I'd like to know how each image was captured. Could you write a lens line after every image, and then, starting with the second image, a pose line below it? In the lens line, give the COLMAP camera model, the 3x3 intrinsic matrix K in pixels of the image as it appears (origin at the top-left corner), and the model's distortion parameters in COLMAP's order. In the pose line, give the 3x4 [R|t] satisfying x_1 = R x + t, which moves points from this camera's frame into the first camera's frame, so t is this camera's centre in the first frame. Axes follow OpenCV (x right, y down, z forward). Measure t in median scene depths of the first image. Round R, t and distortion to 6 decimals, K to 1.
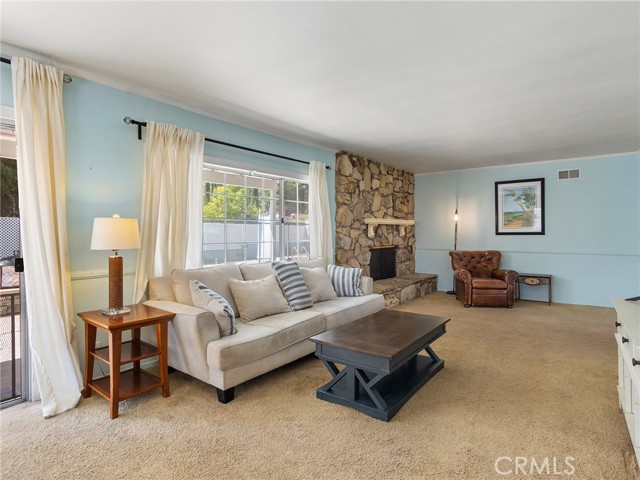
lens RADIAL K [[343.7, 0, 338.6], [0, 343.7, 238.9], [0, 0, 1]] dist [-0.031674, 0.002920]
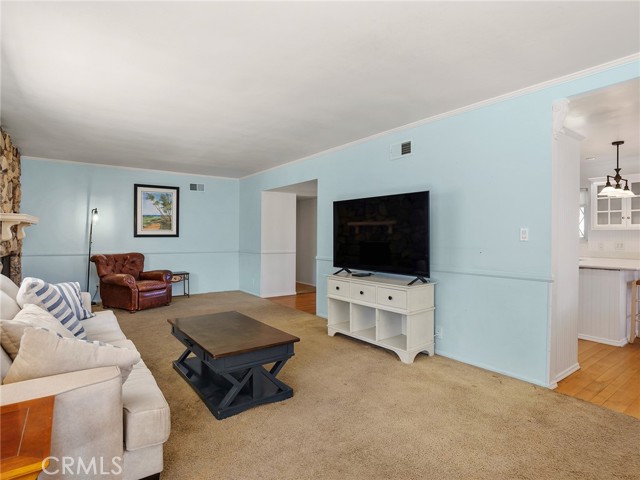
lens RADIAL K [[343.7, 0, 315.0], [0, 343.7, 238.4], [0, 0, 1]] dist [-0.031674, 0.002920]
pose [[0.329557, -0.001730, 0.944134, -0.317764], [0.015413, 0.999875, -0.003548, 0.003427], [-0.944010, 0.015721, 0.329542, 0.187361]]
